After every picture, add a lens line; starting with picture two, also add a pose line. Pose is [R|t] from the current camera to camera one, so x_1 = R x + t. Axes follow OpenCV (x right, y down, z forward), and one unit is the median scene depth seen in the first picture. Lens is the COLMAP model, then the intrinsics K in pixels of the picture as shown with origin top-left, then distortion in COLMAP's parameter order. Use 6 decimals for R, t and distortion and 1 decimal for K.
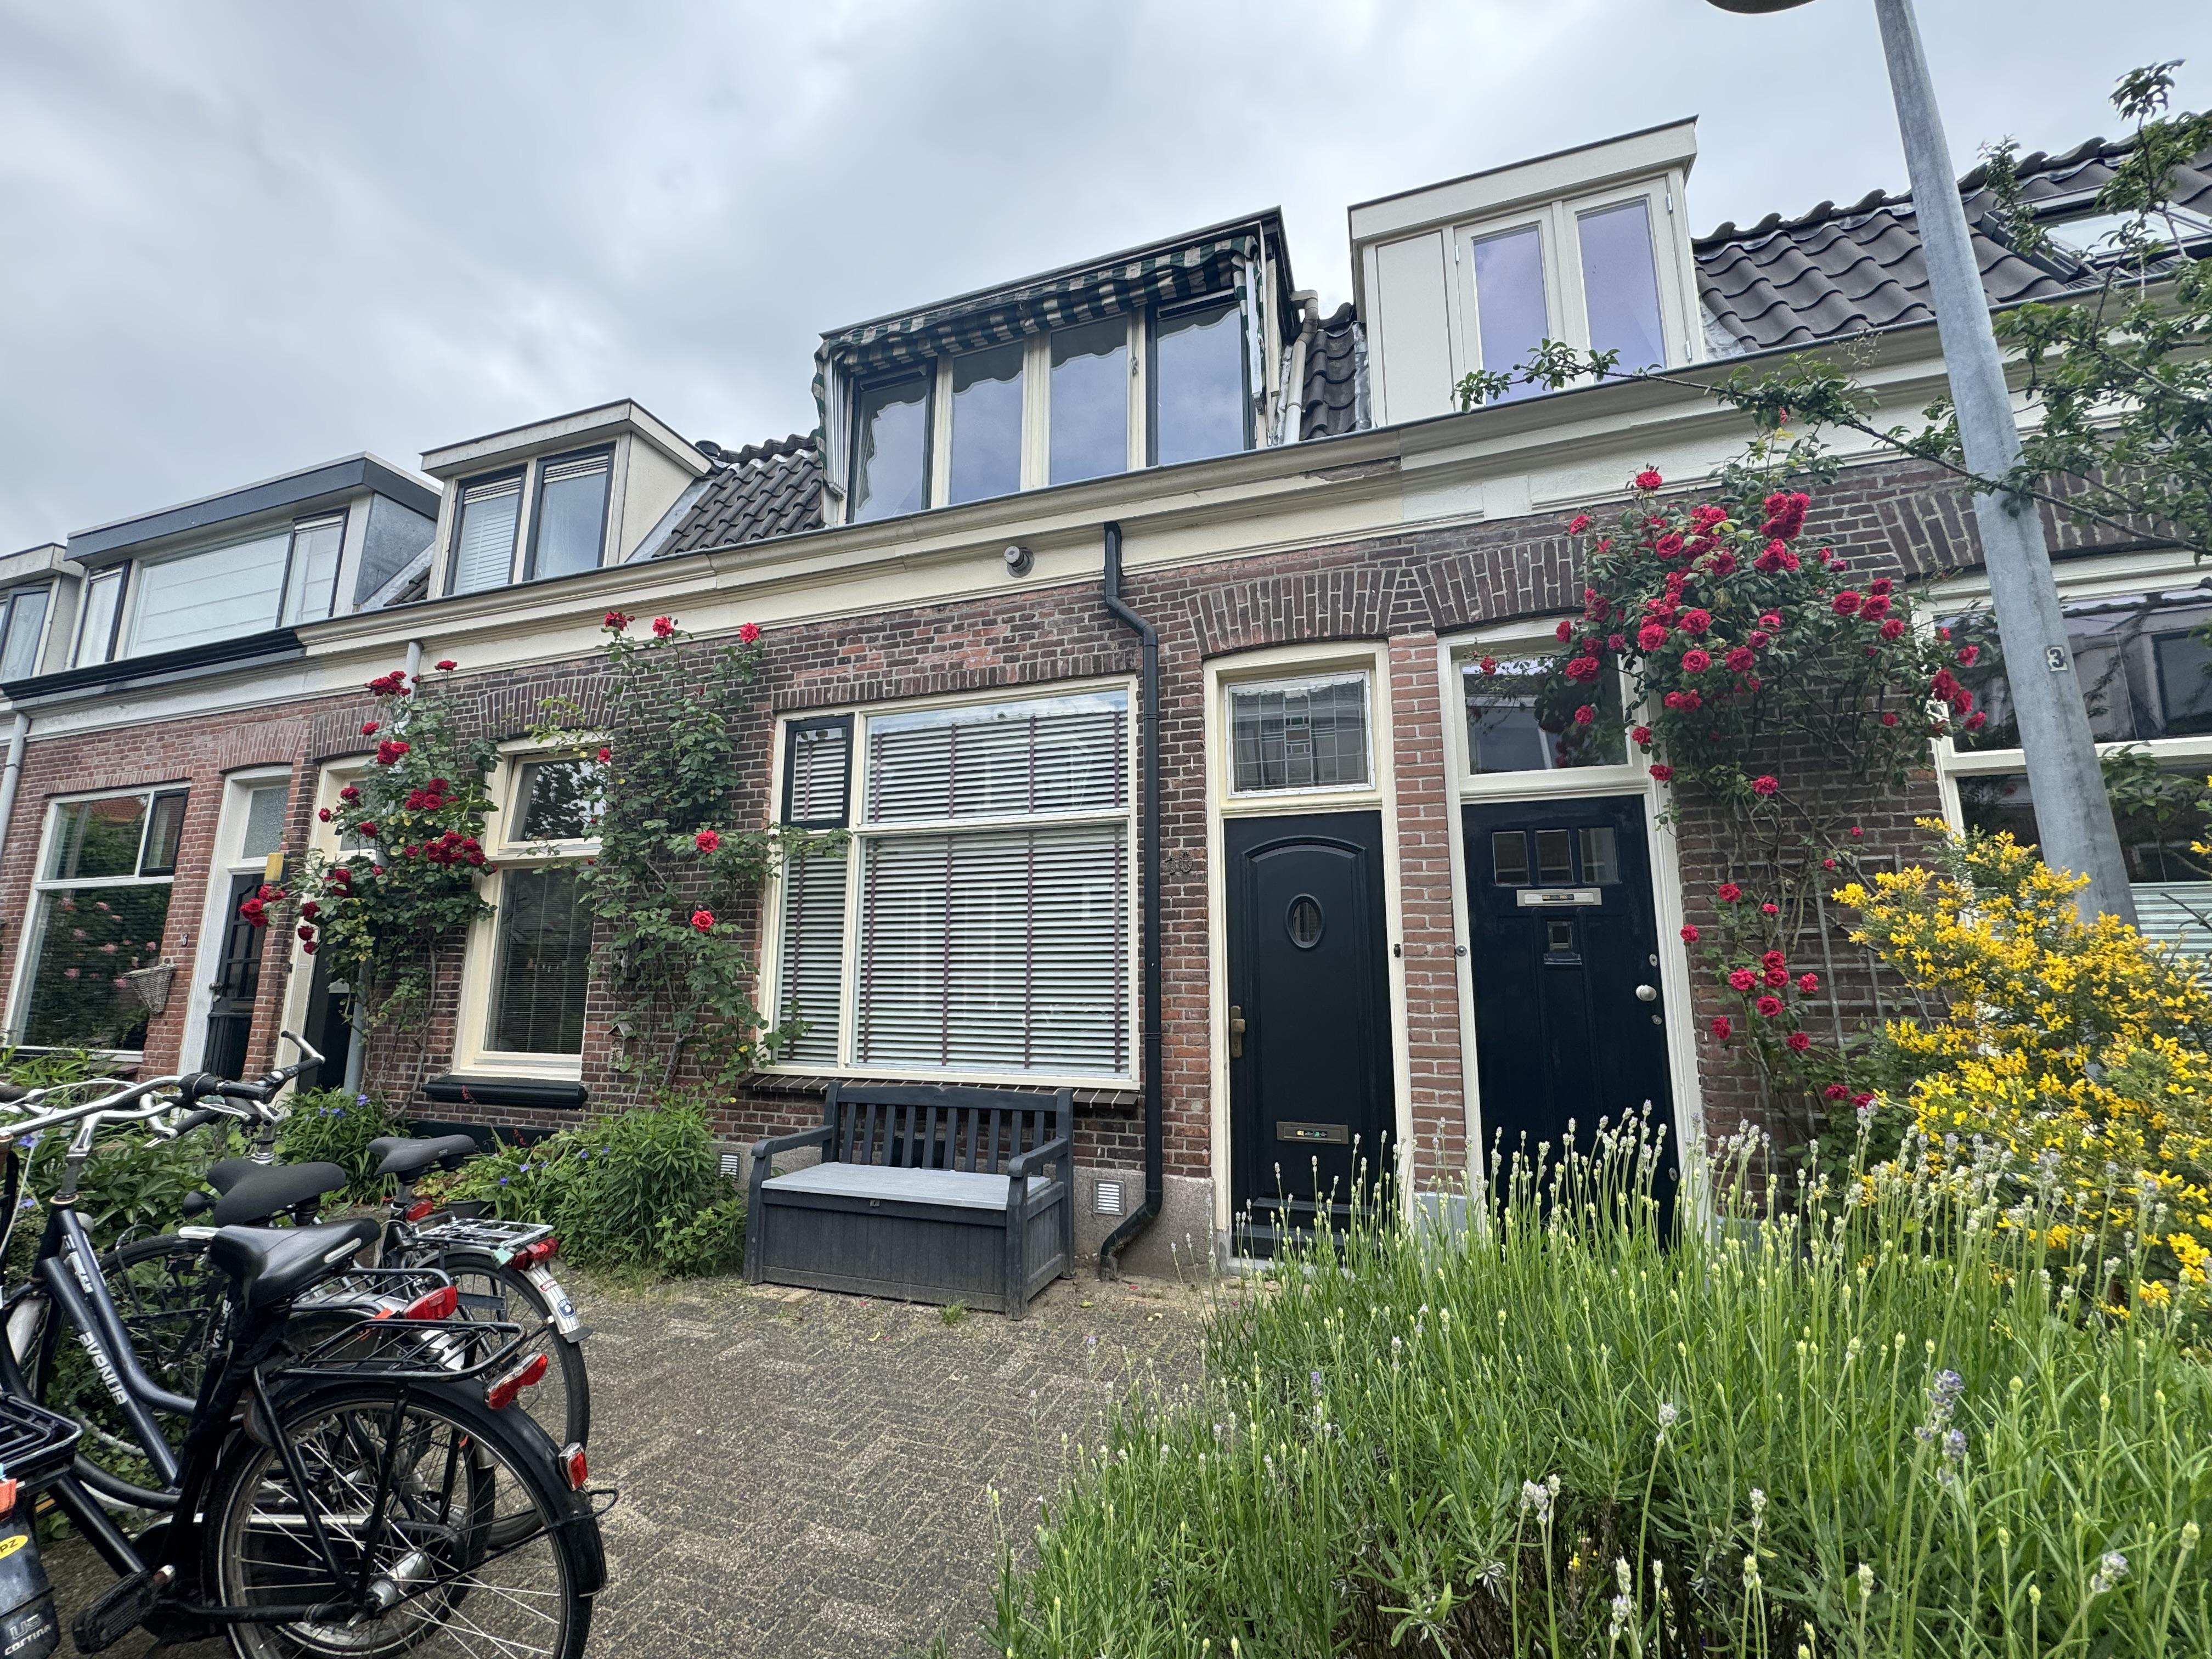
lens RADIAL K [[878.6, 0, 1104.6], [0, 878.6, 832.6], [0, 0, 1]] dist [-0.000006, -0.000396]
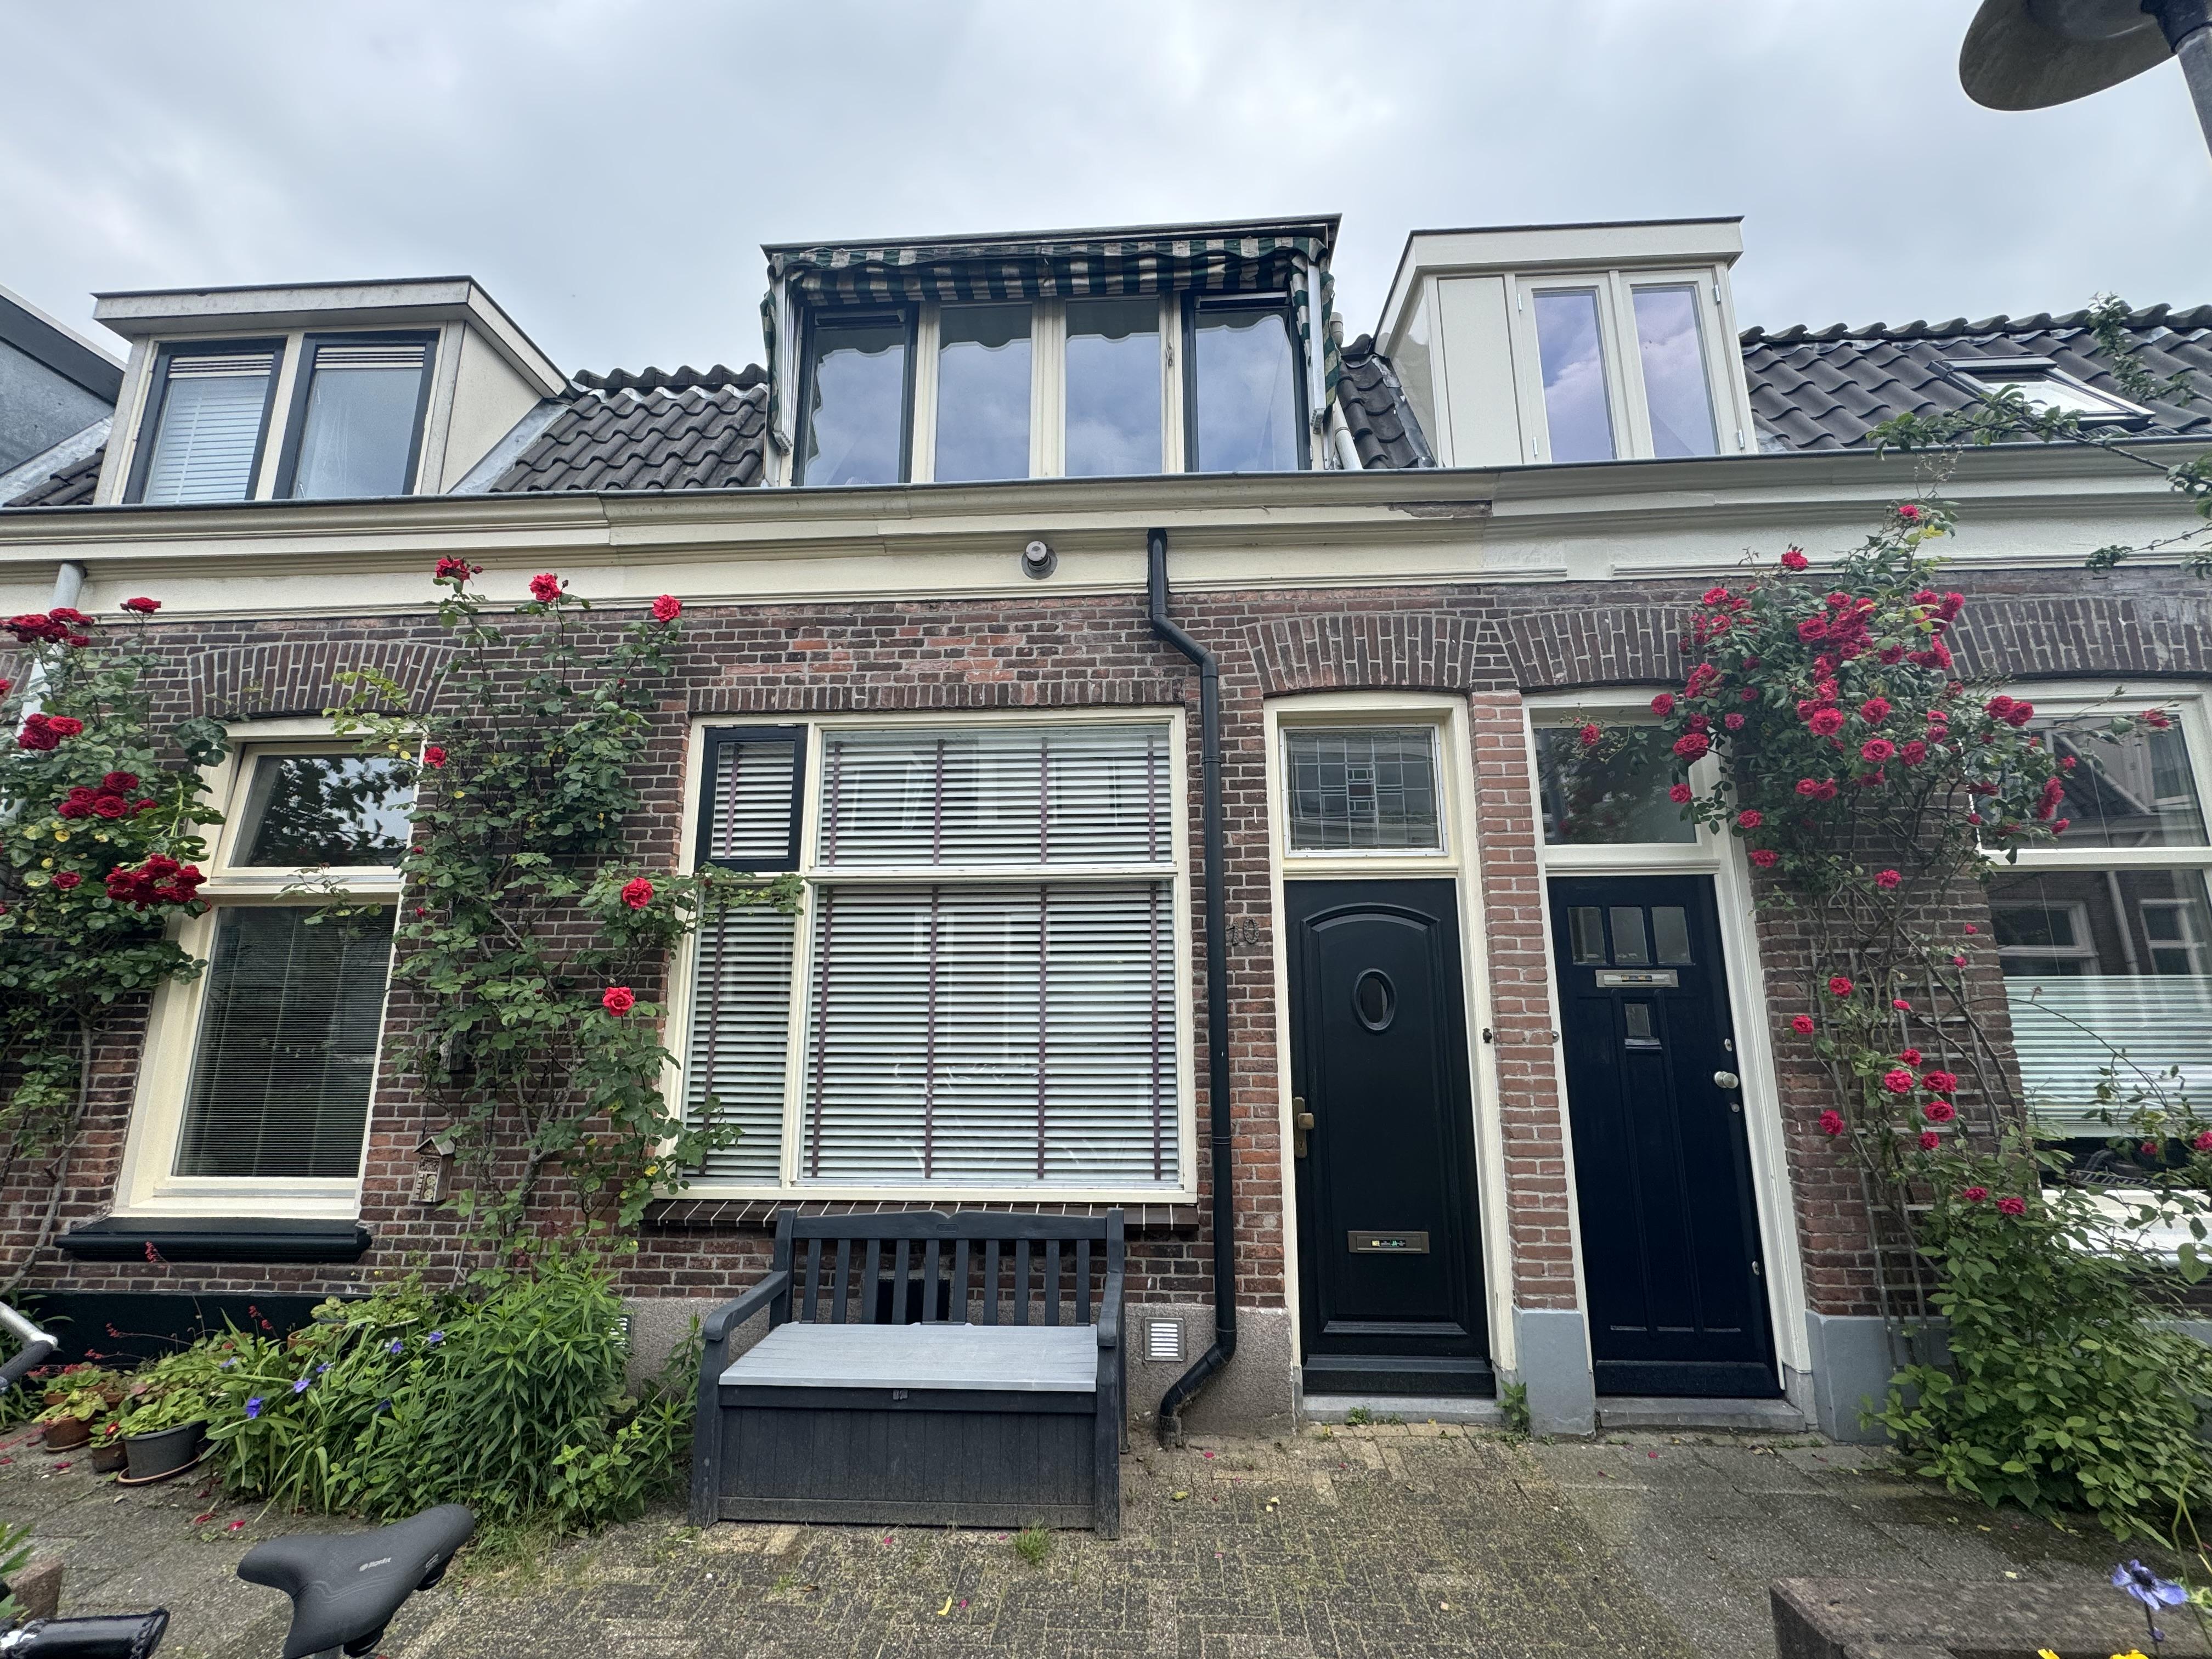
lens RADIAL K [[878.6, 0, 1104.6], [0, 878.6, 832.6], [0, 0, 1]] dist [-0.000006, -0.000396]
pose [[0.963138, 0.044261, 0.265340, -0.248114], [-0.038375, 0.998890, -0.027329, -0.029994], [-0.266255, 0.016139, 0.963767, 0.184068]]
